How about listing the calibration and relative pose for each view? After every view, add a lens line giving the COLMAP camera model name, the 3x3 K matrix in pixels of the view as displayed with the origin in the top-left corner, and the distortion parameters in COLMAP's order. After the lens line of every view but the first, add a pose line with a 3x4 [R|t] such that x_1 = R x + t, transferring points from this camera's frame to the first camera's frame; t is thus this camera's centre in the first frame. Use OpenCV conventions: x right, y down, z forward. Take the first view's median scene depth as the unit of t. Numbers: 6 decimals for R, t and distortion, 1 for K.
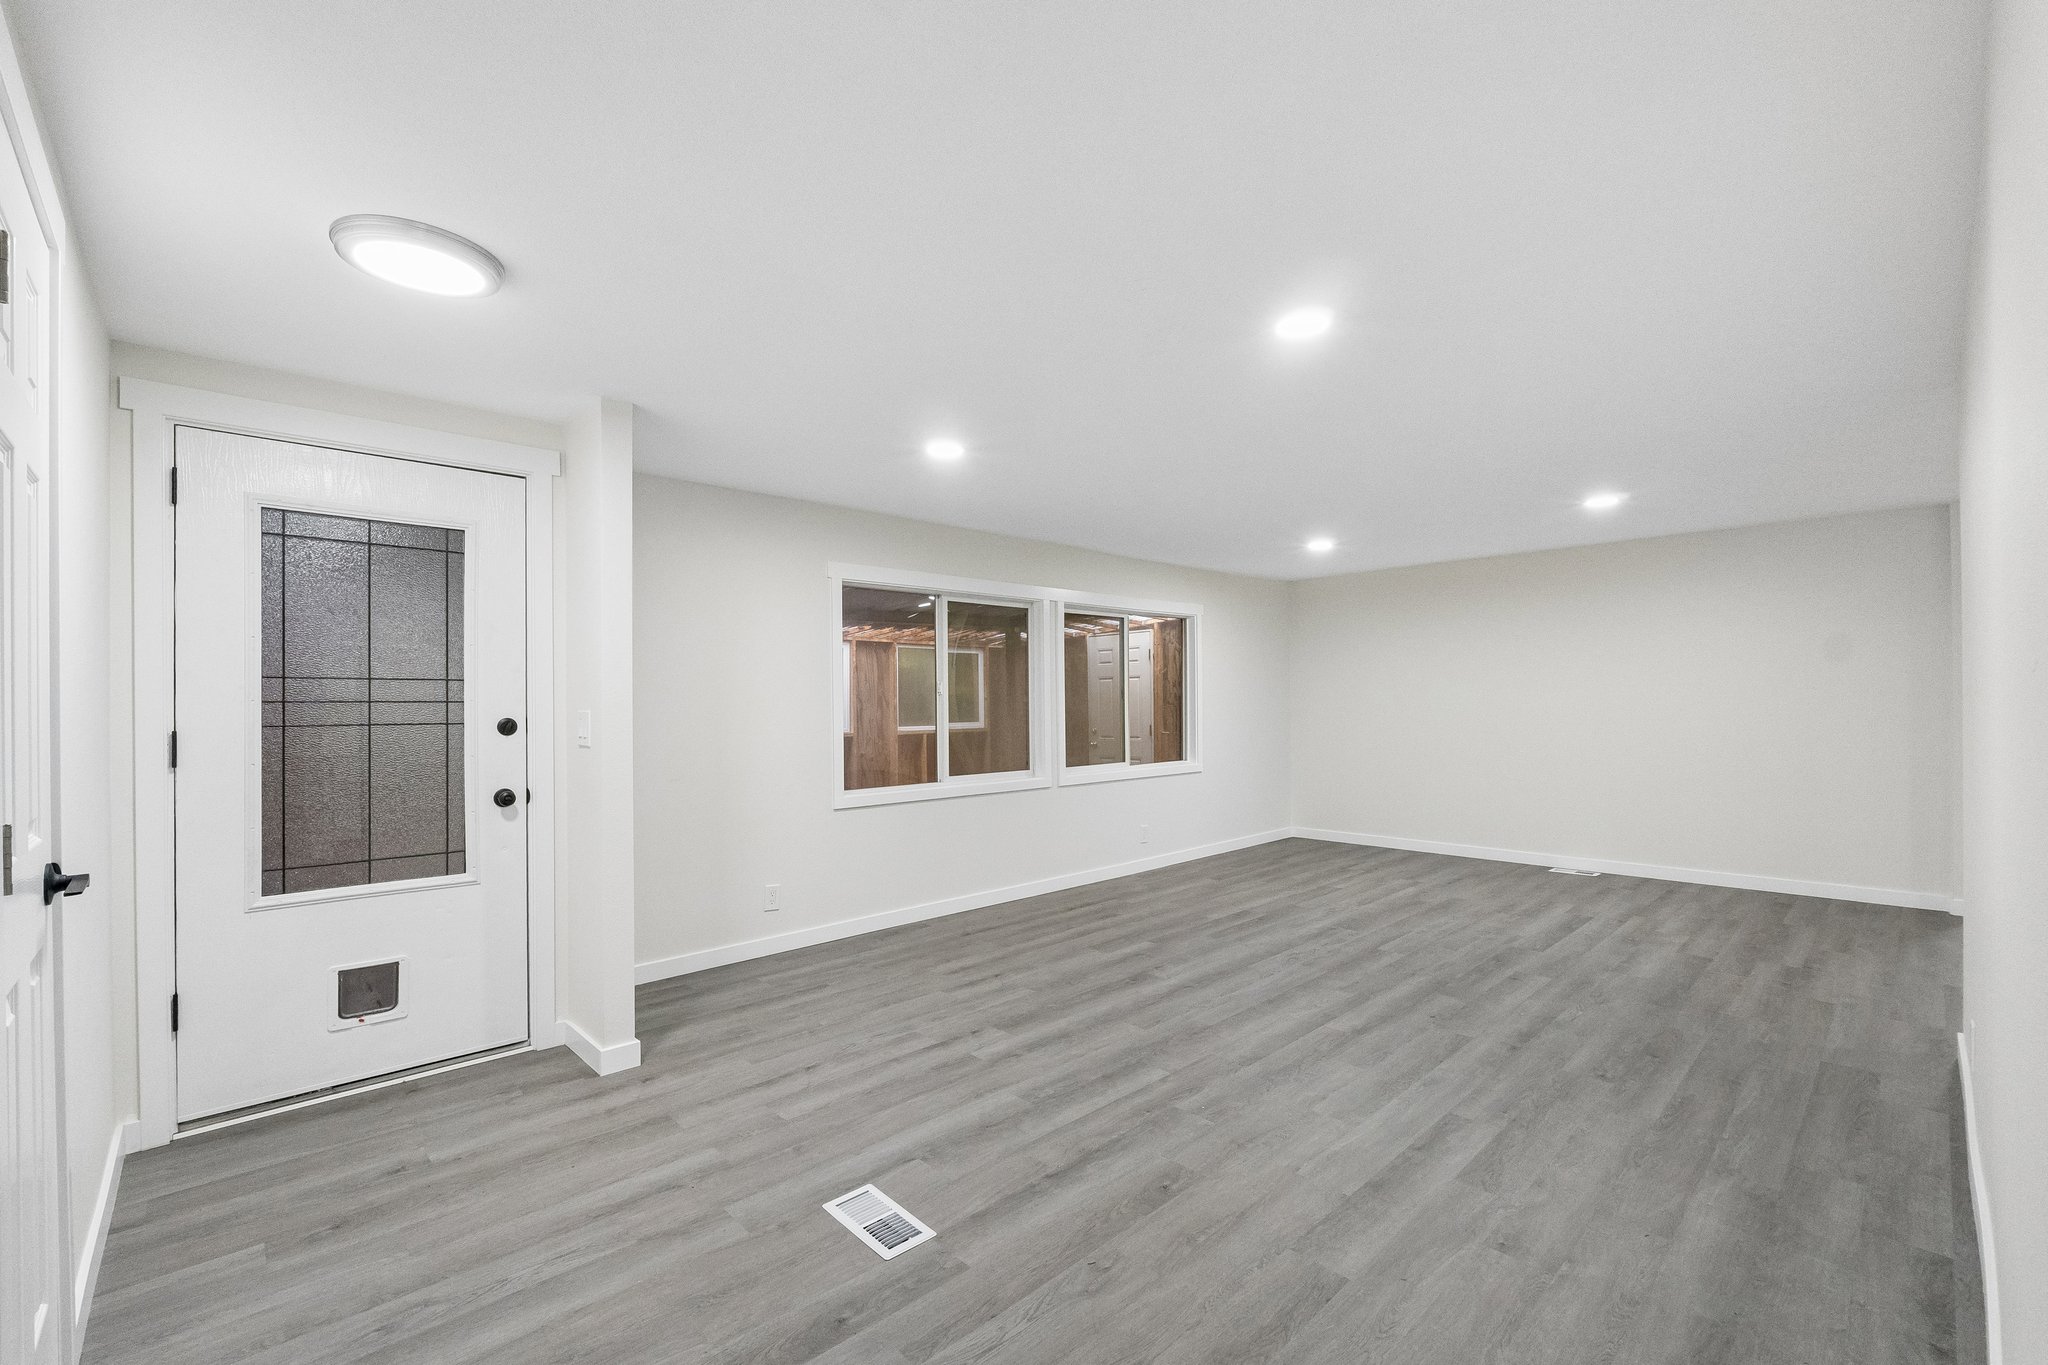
lens RADIAL K [[862.6, 0, 1034.7], [0, 862.6, 706.1], [0, 0, 1]] dist [-0.005010, -0.002421]
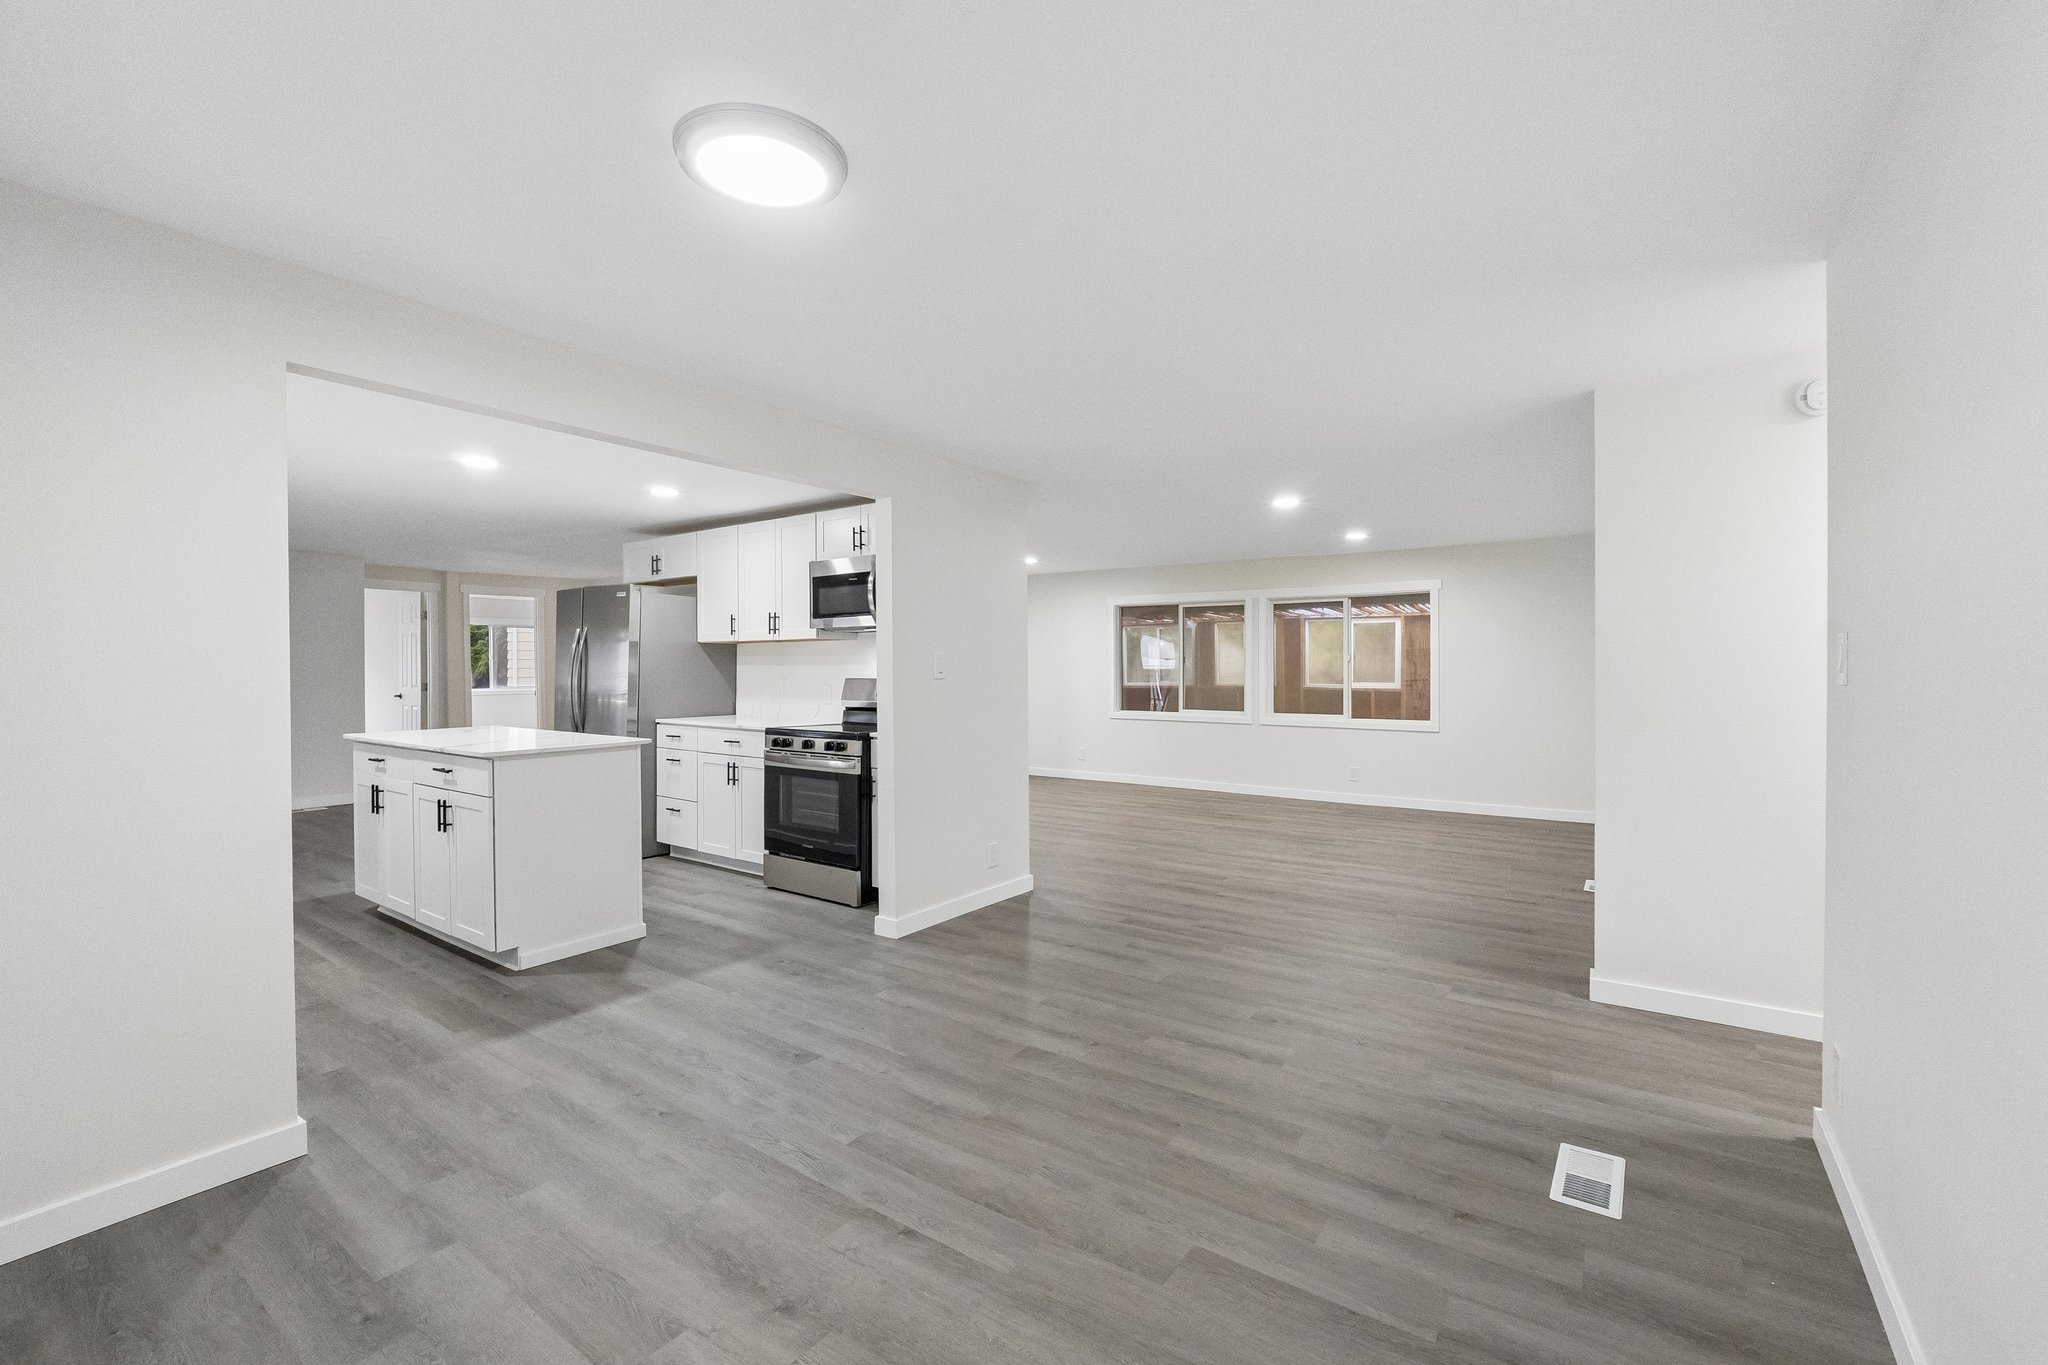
lens RADIAL K [[862.6, 0, 1043.1], [0, 862.6, 674.7], [0, 0, 1]] dist [-0.005010, -0.002421]
pose [[0.195018, 0.024233, -0.980500, 1.925279], [-0.008198, 0.999700, 0.023077, -0.031889], [0.980765, 0.003538, 0.195158, 0.502203]]
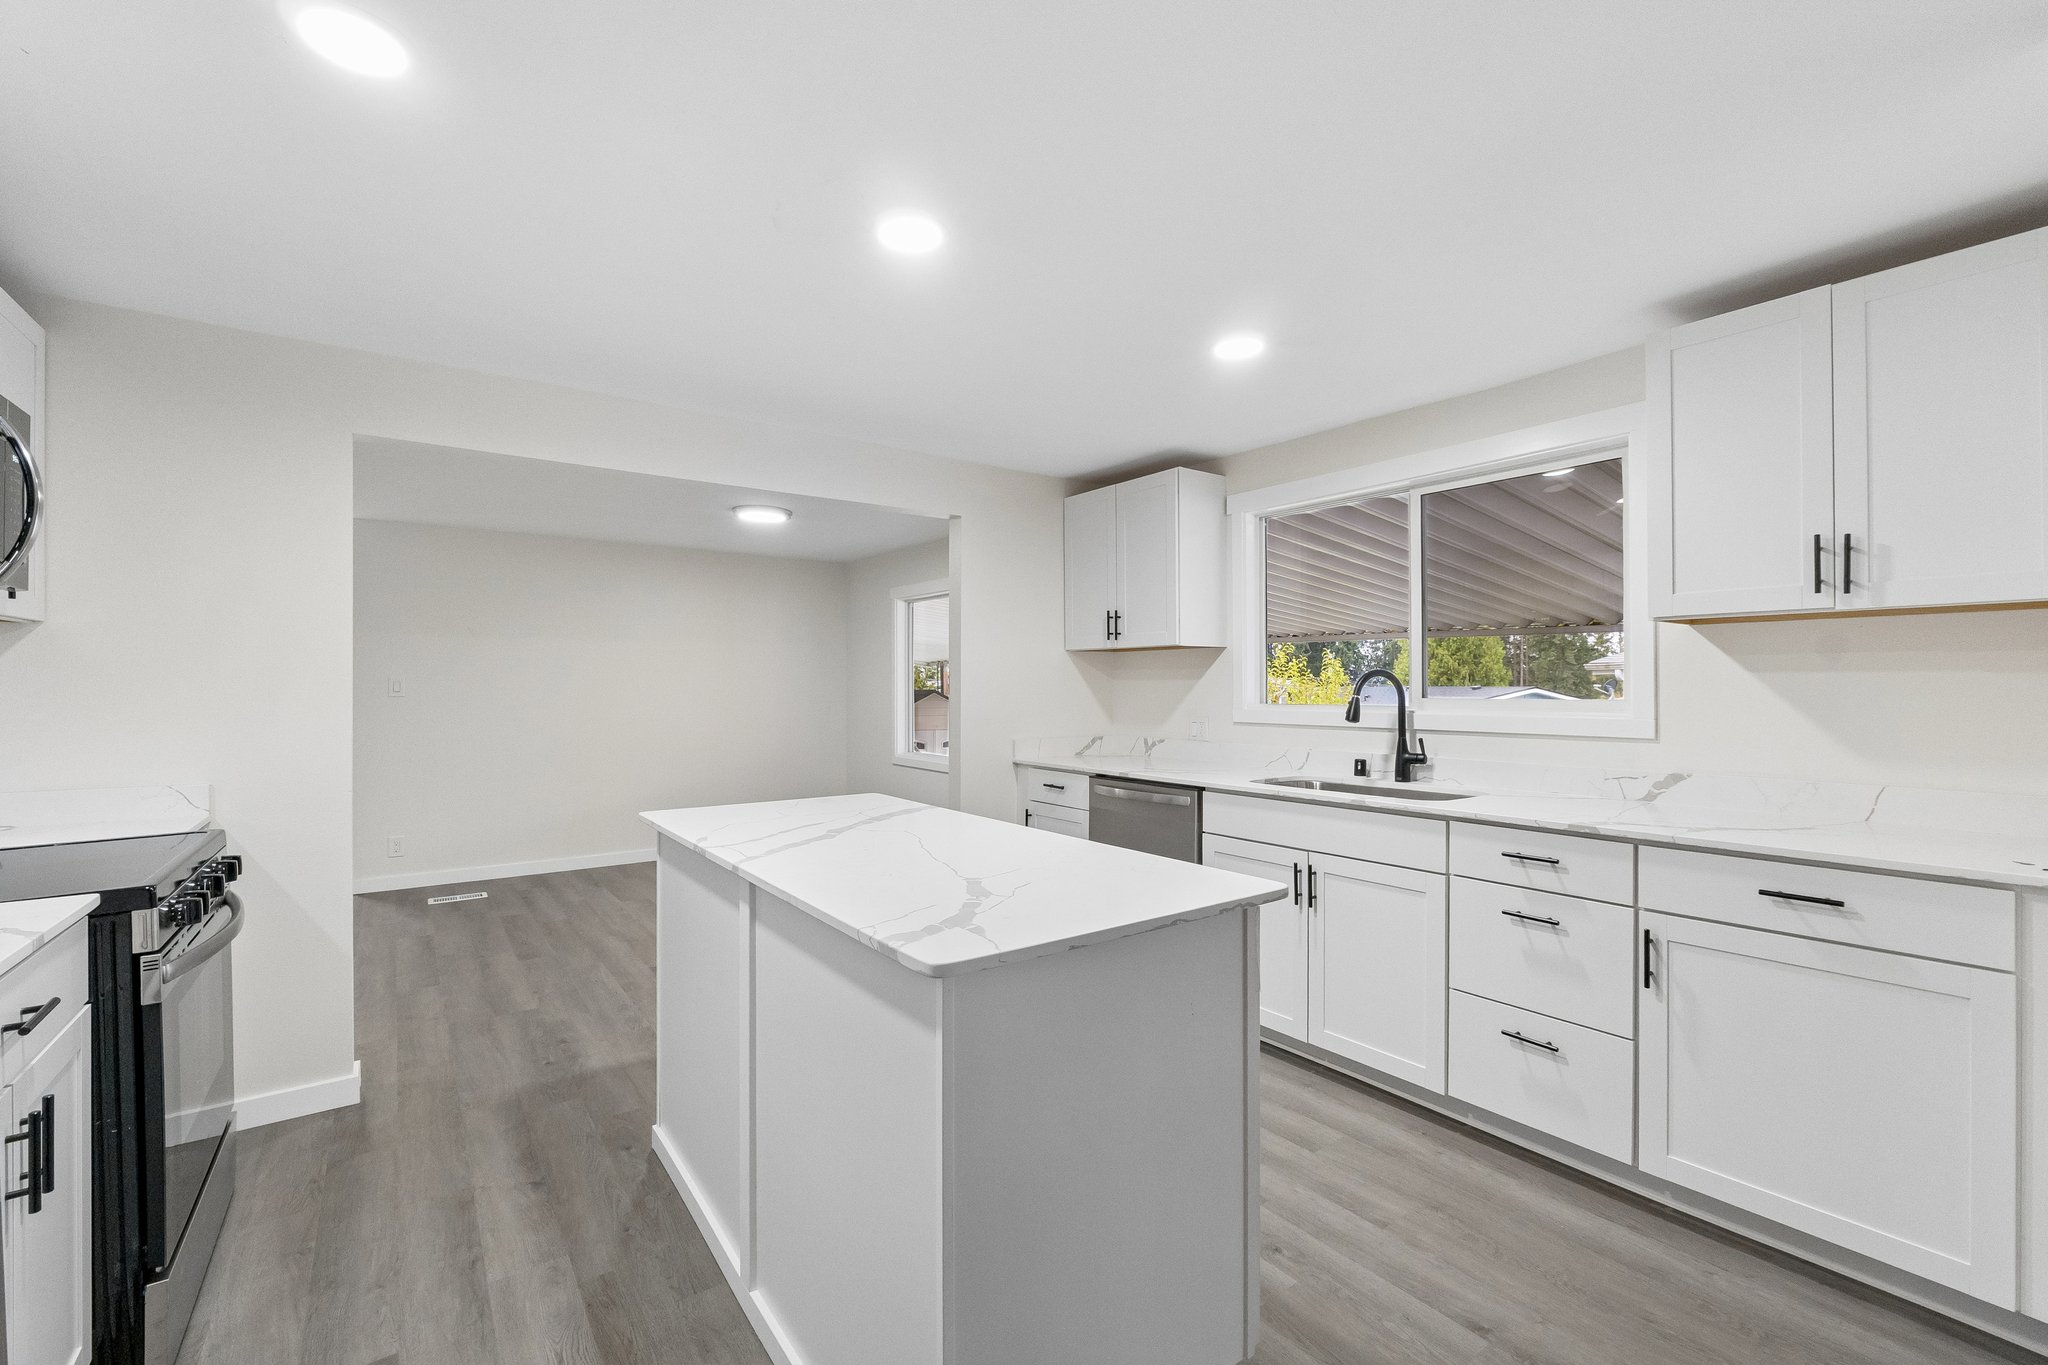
lens RADIAL K [[862.6, 0, 1049.8], [0, 862.6, 680.6], [0, 0, 1]] dist [-0.005010, -0.002421]
pose [[0.109052, 0.017876, 0.993875, 0.341435], [0.010006, 0.999768, -0.019079, -0.008391], [-0.993986, 0.012025, 0.108847, -0.078259]]
